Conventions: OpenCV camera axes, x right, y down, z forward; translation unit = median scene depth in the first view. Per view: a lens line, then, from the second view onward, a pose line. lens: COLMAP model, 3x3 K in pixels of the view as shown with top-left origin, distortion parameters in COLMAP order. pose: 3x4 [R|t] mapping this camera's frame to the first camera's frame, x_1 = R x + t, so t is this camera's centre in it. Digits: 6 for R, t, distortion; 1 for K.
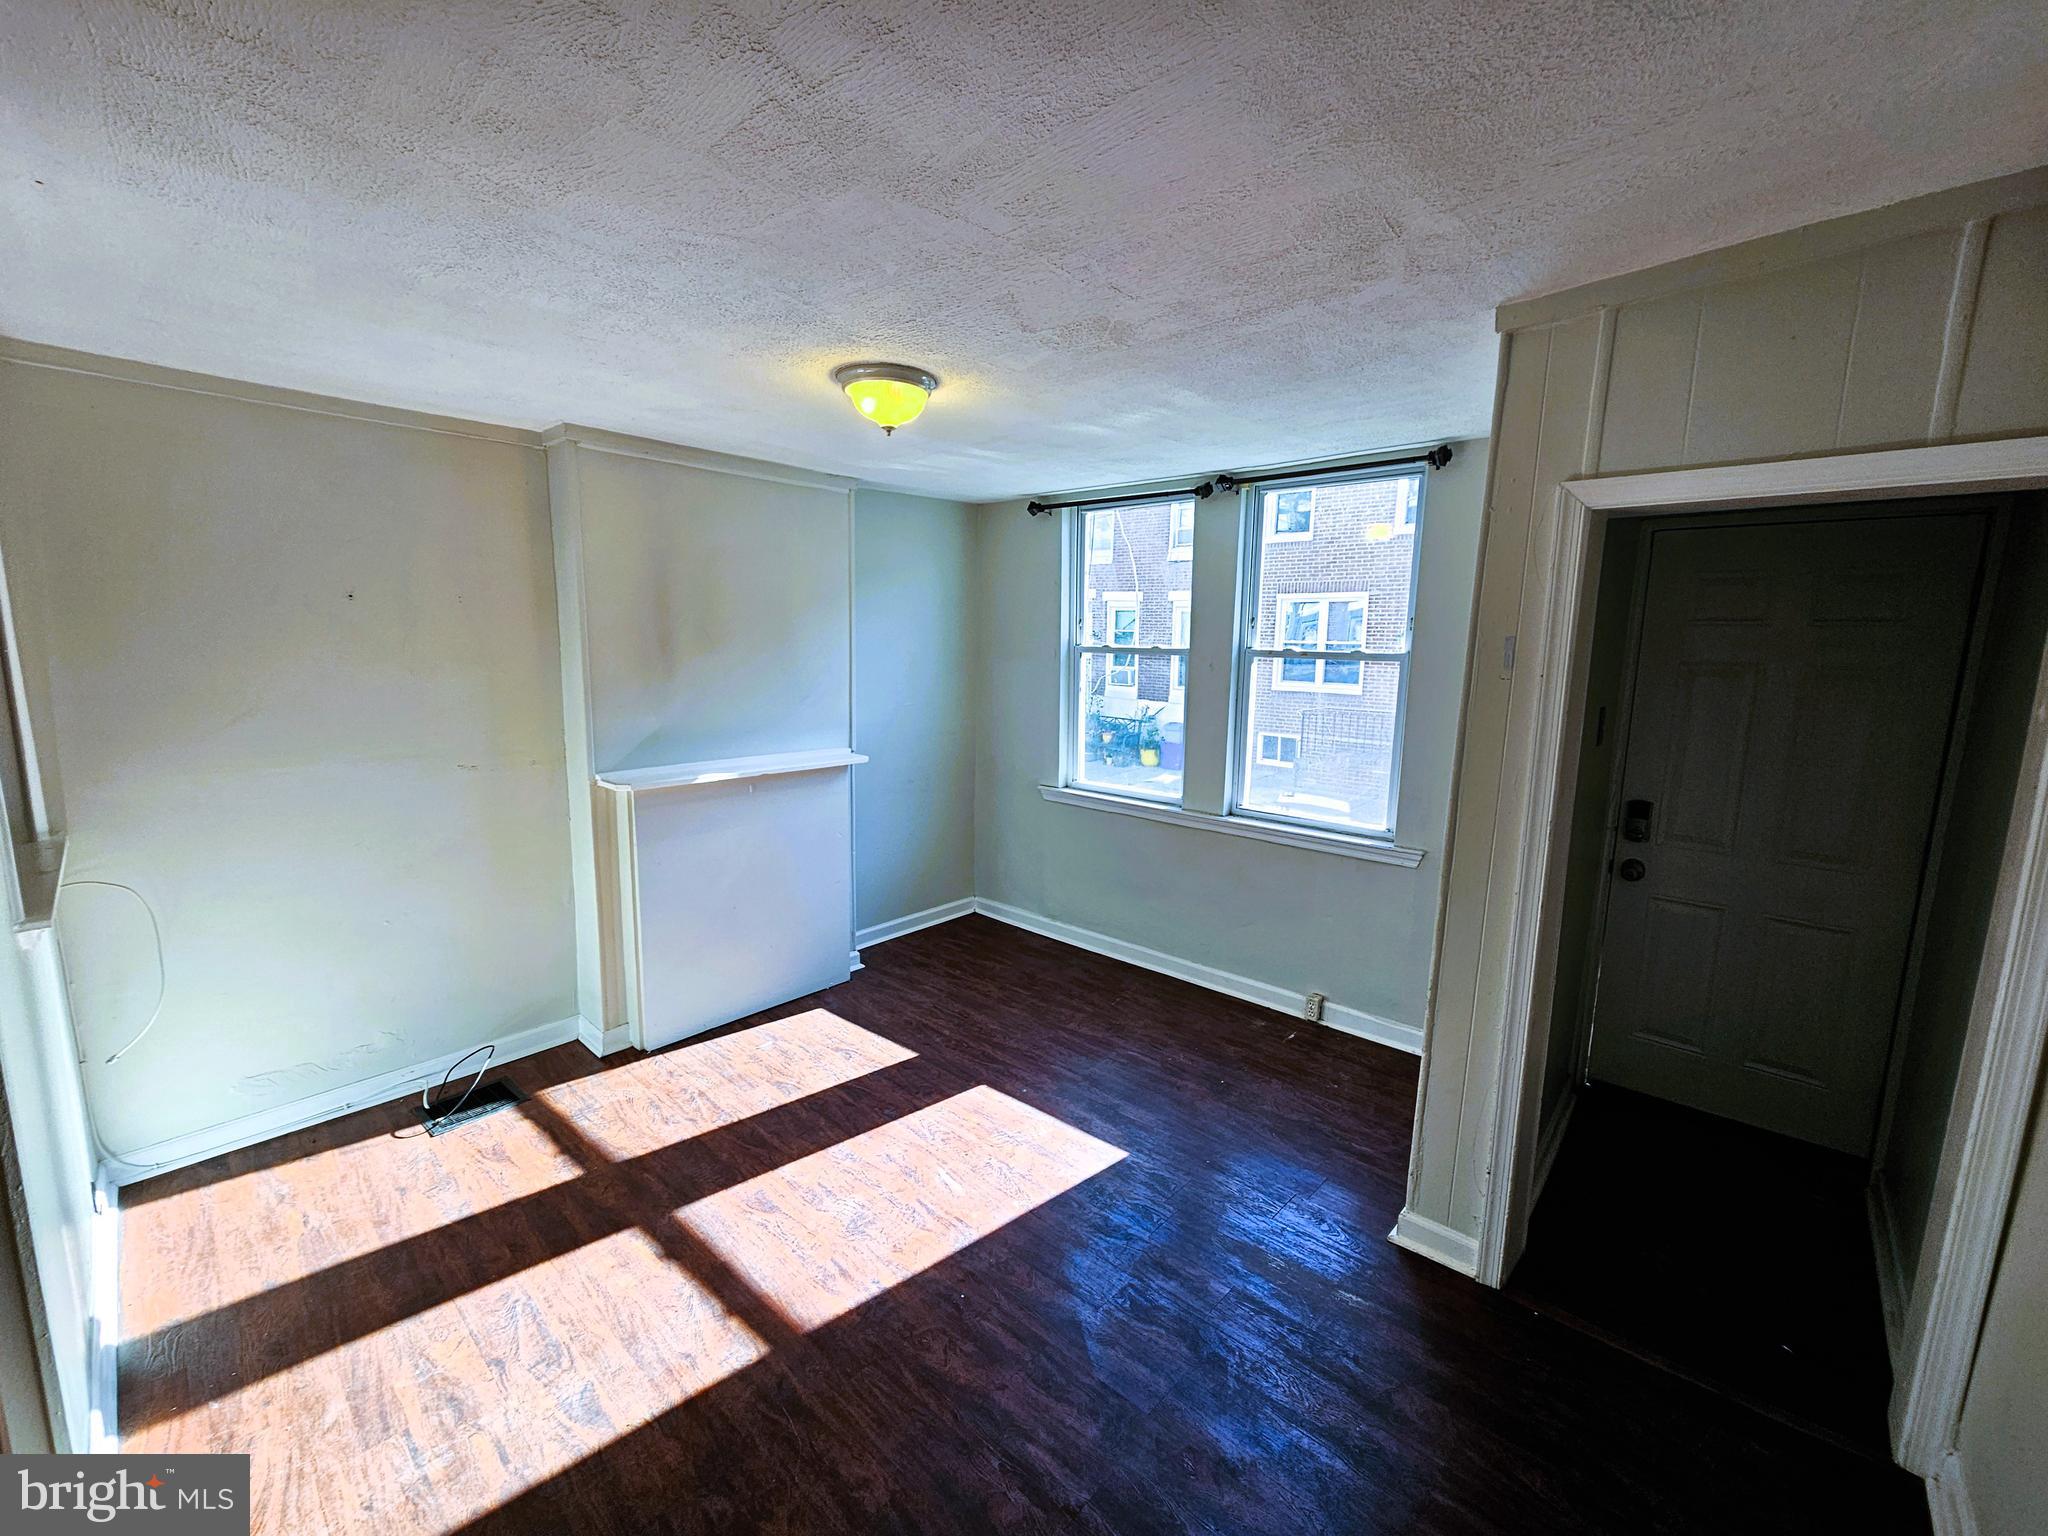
lens RADIAL K [[849.8, 0, 1031.9], [0, 849.8, 754.8], [0, 0, 1]] dist [0.004979, -0.001538]
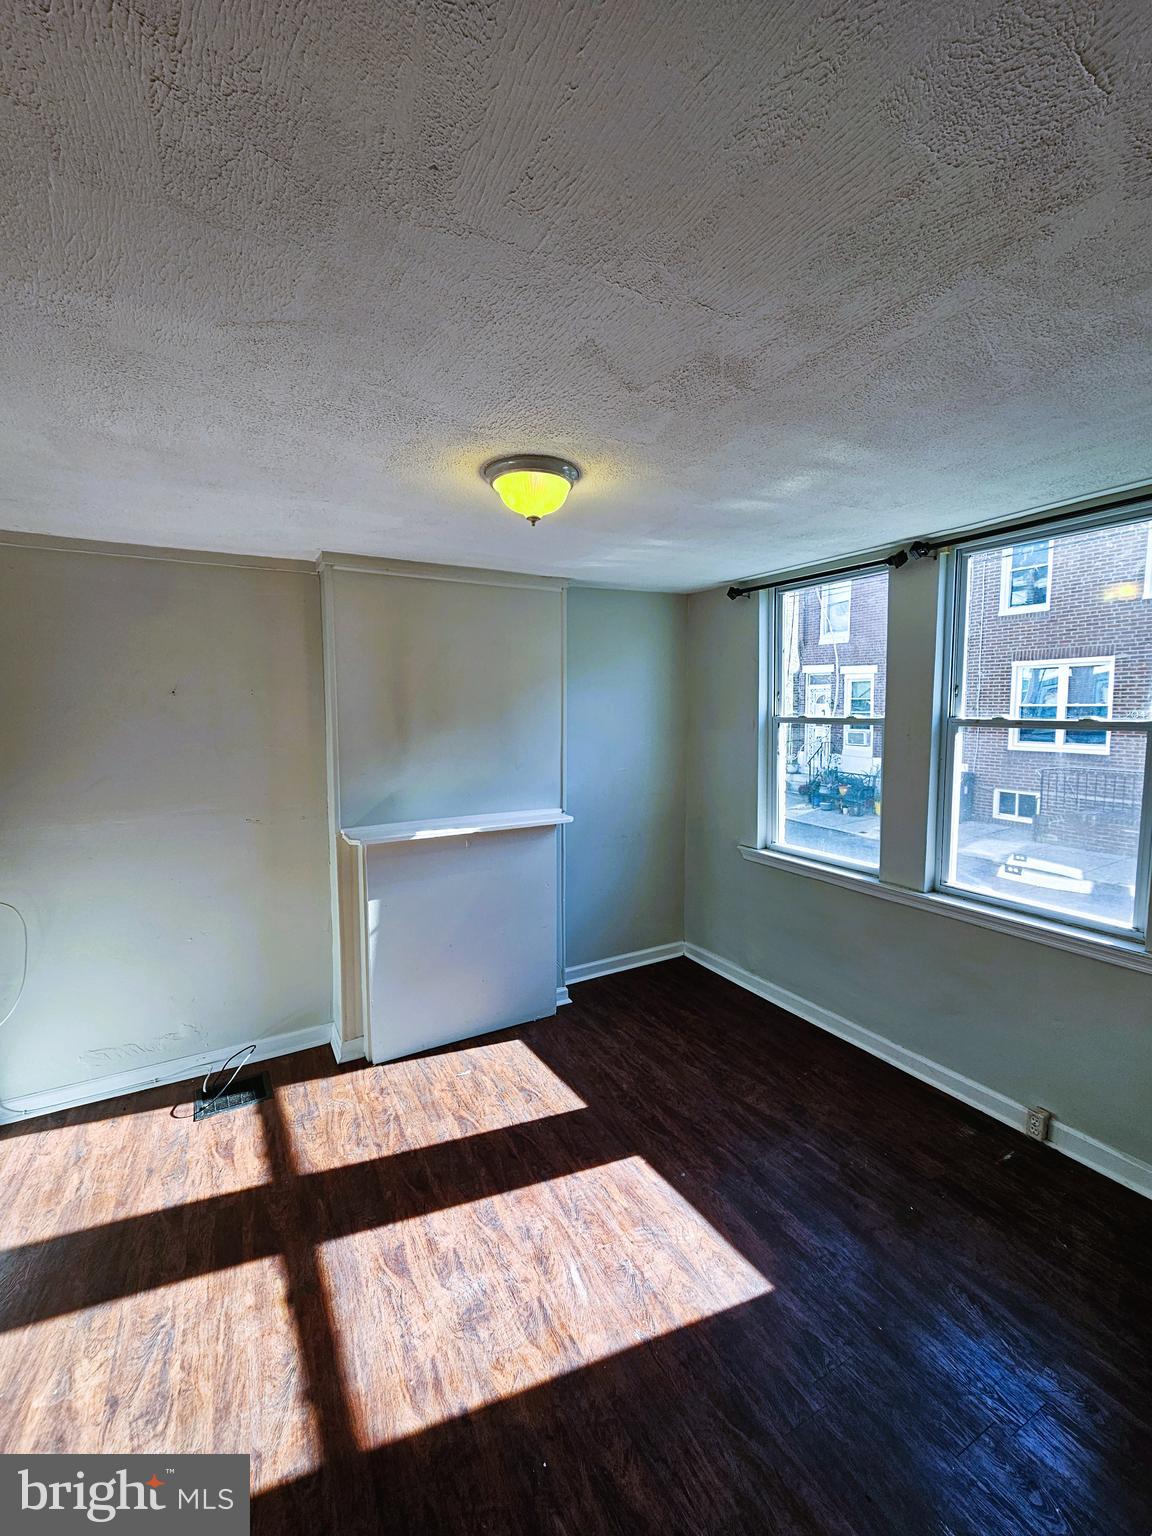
lens RADIAL K [[637.4, 0, 568.3], [0, 637.4, 755.1], [0, 0, 1]] dist [0.004979, -0.001538]
pose [[0.943860, 0.002810, -0.330333, 0.116266], [-0.023688, 0.997965, -0.059195, -0.042411], [0.329494, 0.063697, 0.942007, 0.252044]]
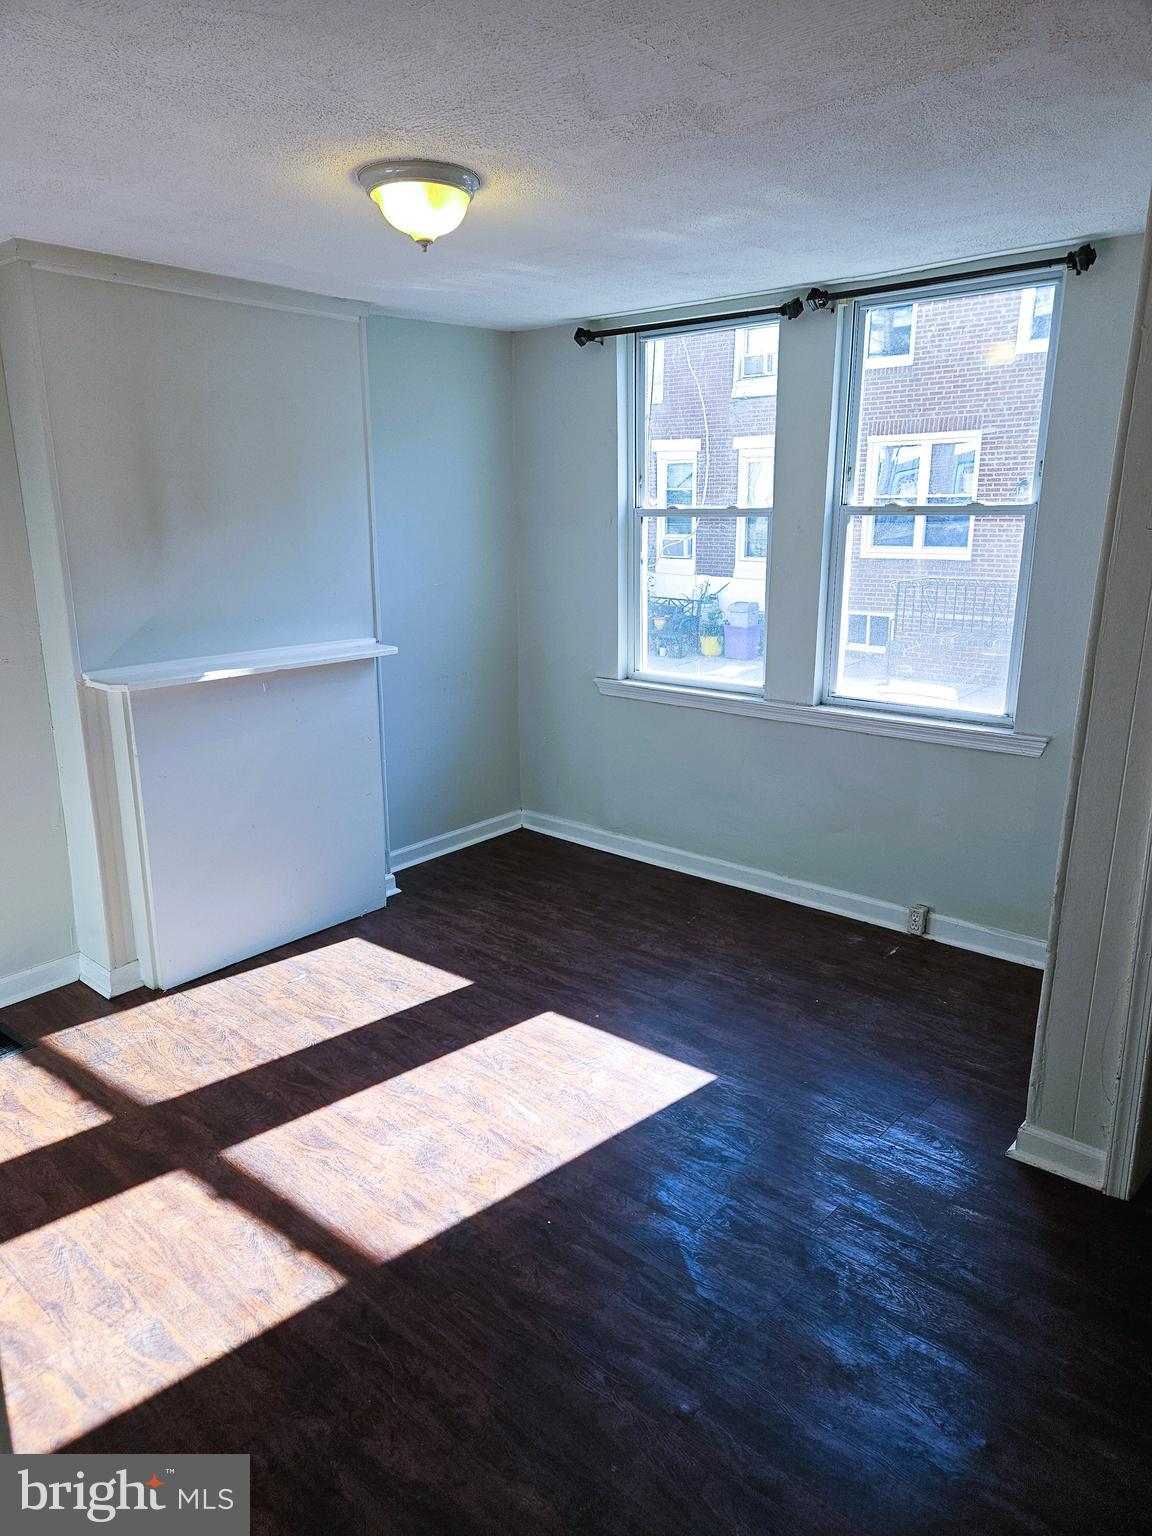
lens RADIAL K [[1033.0, 0, 581.8], [0, 1033.0, 752.7], [0, 0, 1]] dist [0.068798, -0.046889]
pose [[0.999490, -0.027736, 0.015852, -0.037103], [0.025986, 0.994485, 0.101613, 0.009595], [-0.018582, -0.101149, 0.994698, -0.059949]]
